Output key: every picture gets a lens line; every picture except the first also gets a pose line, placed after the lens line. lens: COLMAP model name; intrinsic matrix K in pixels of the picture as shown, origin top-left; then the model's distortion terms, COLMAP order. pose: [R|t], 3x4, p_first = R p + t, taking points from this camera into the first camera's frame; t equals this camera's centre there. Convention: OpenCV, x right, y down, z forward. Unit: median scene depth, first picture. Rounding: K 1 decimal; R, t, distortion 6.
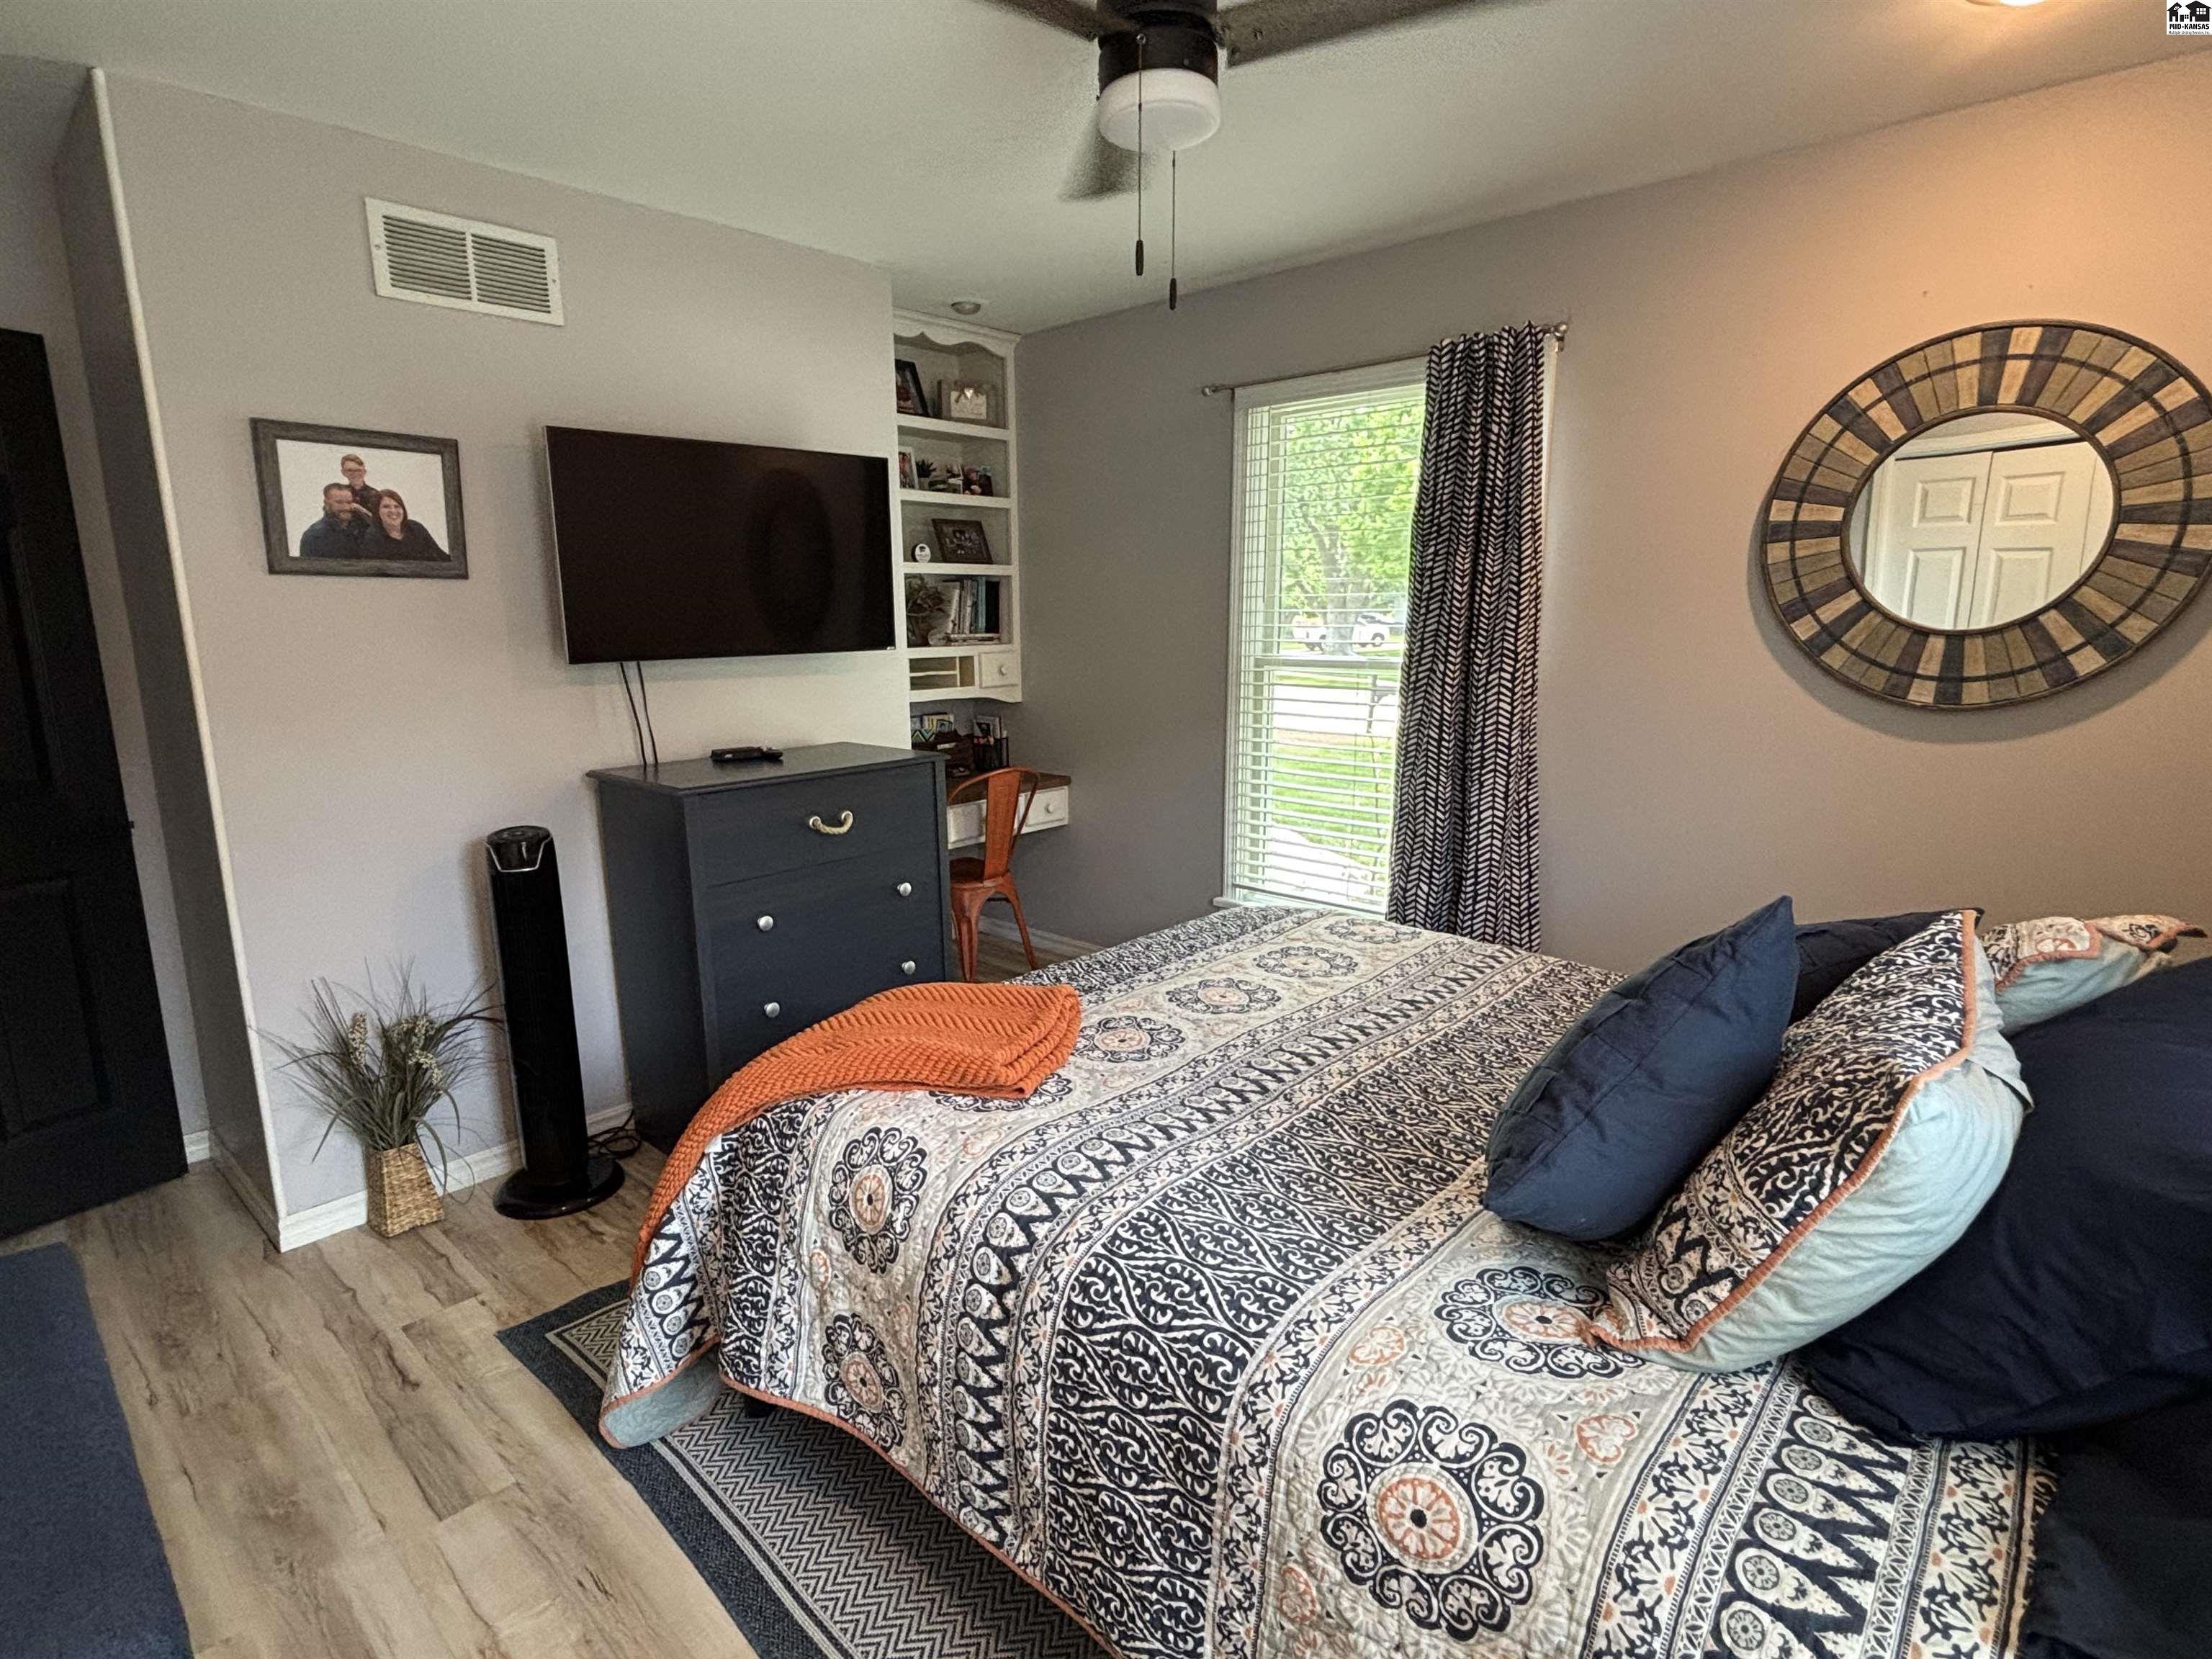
lens RADIAL K [[1121.7, 0, 1116.7], [0, 1121.7, 825.1], [0, 0, 1]] dist [-0.006415, -0.000096]
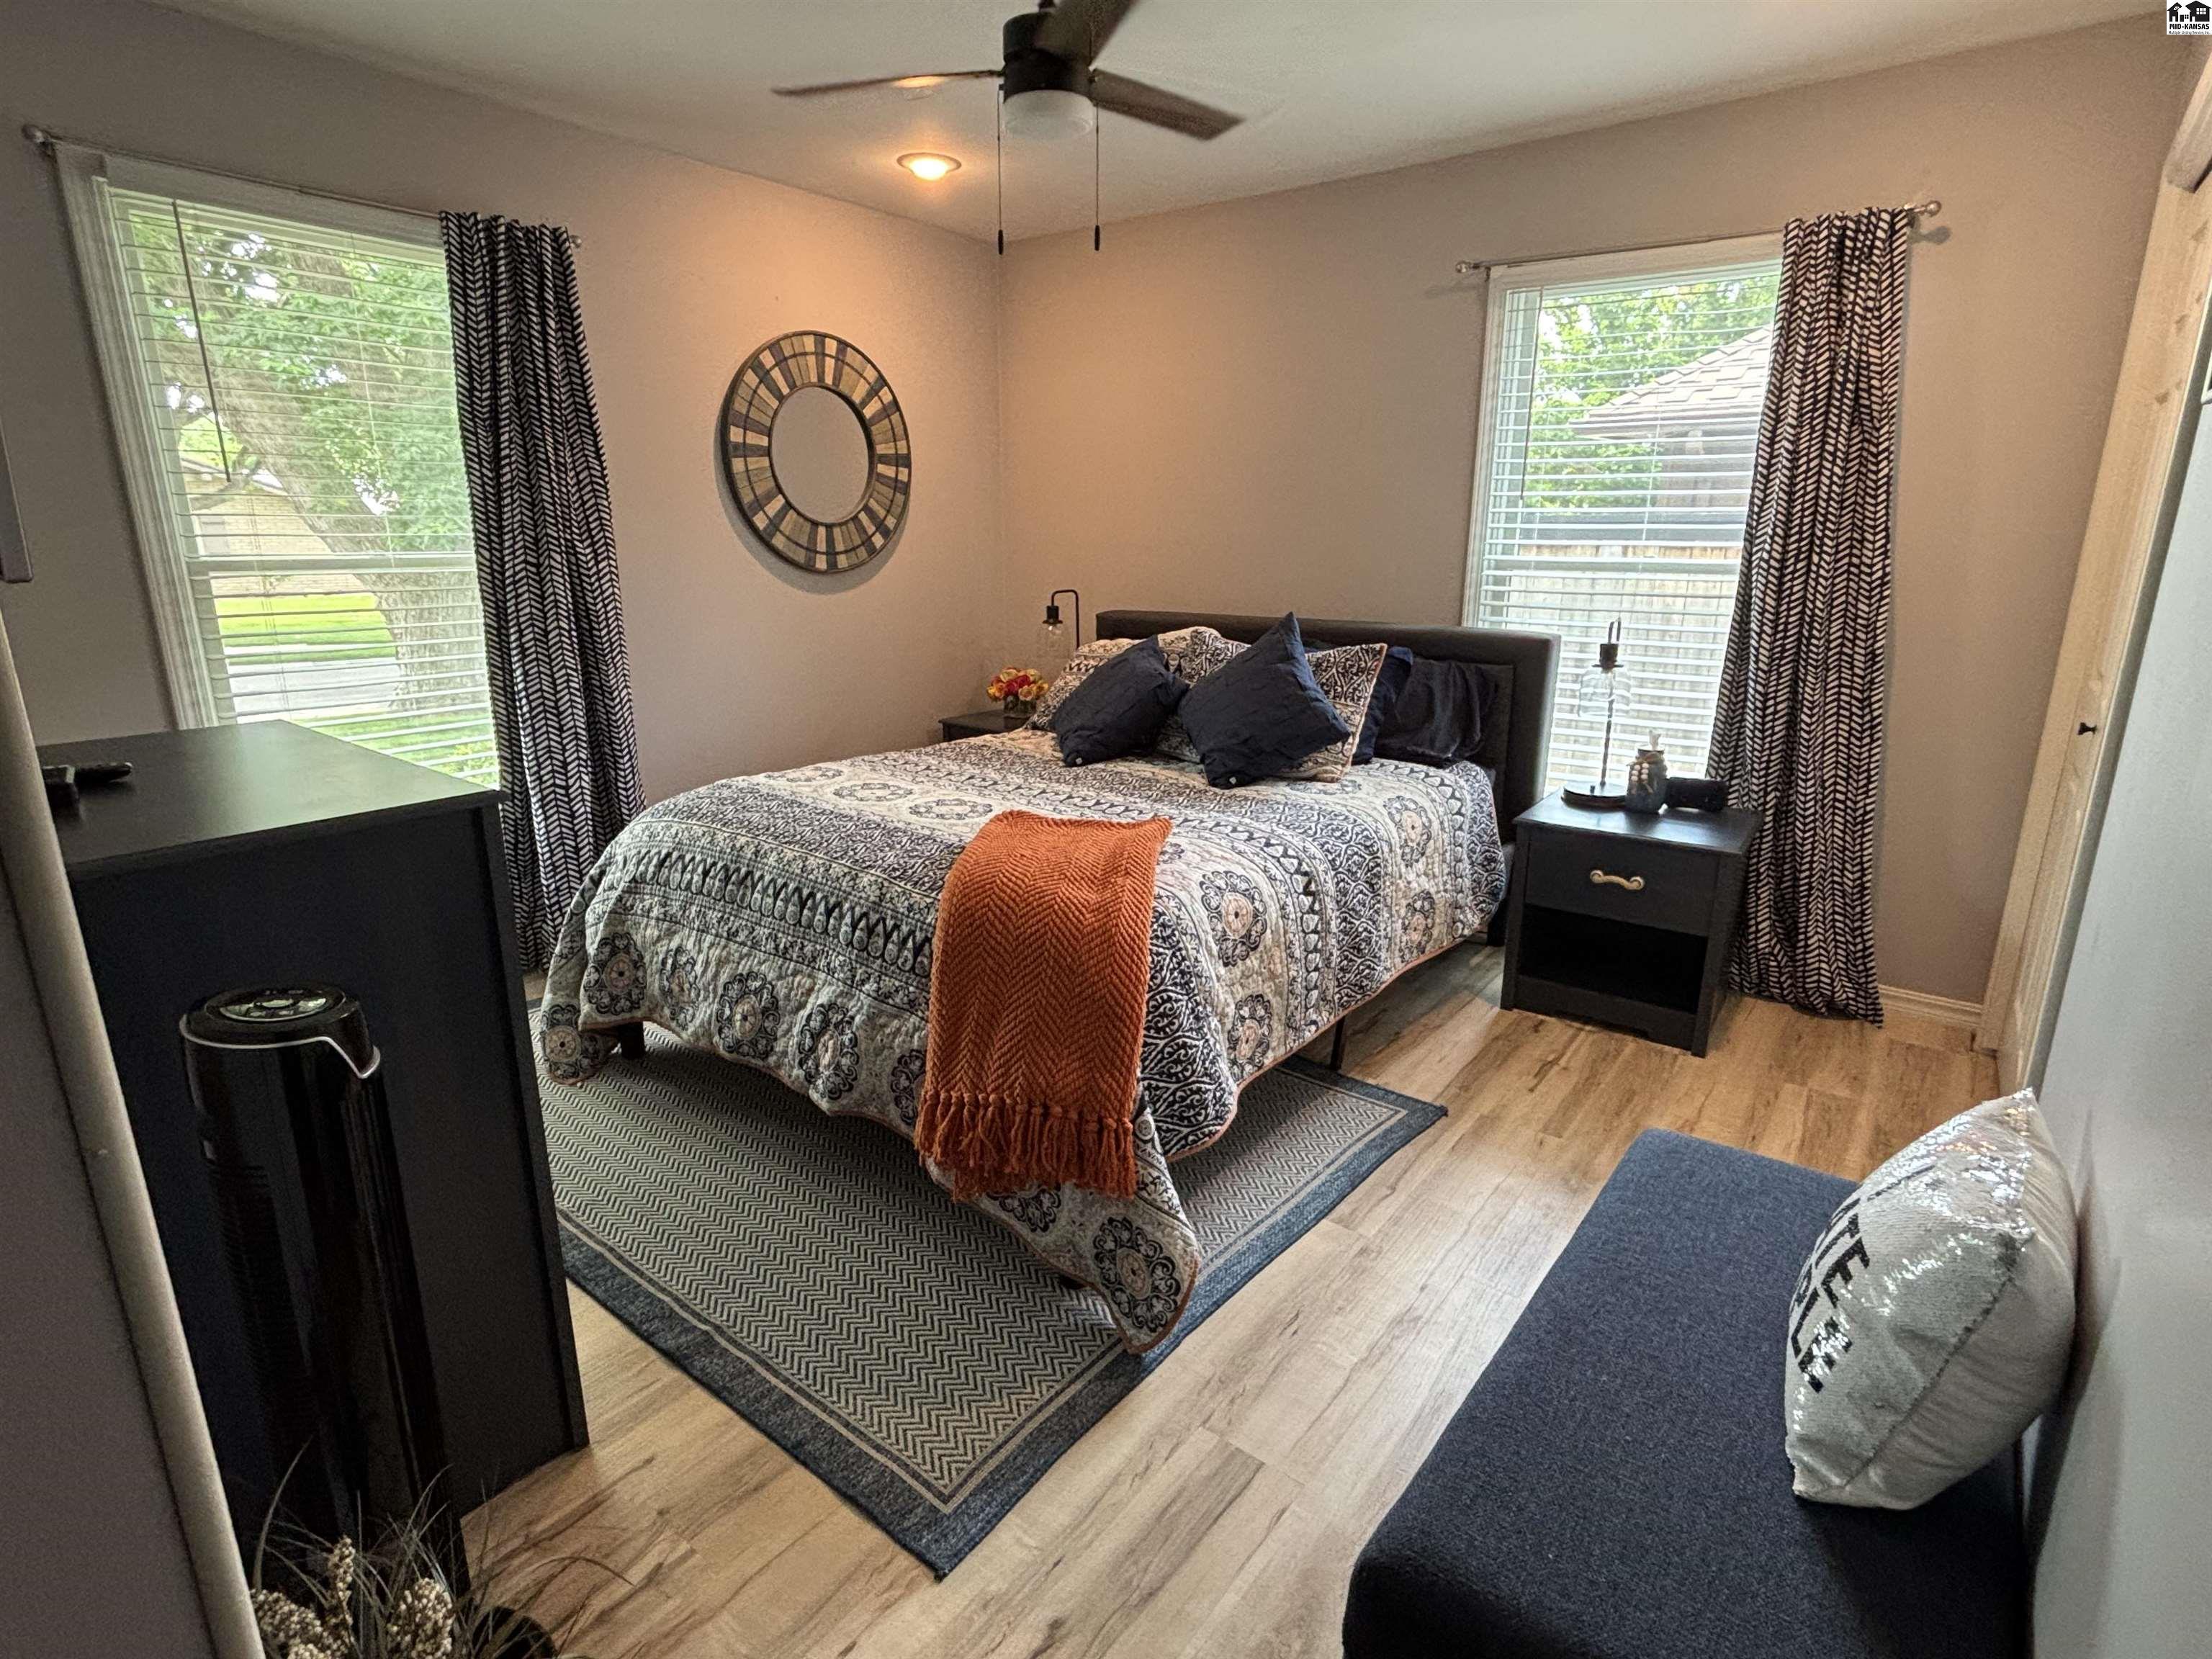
lens RADIAL K [[1121.7, 0, 1116.3], [0, 1121.7, 829.7], [0, 0, 1]] dist [-0.006415, -0.000096]
pose [[-0.096347, -0.250522, 0.963305, -0.969860], [0.181098, 0.947241, 0.264458, -0.106017], [-0.978734, 0.199932, -0.045894, 0.751181]]
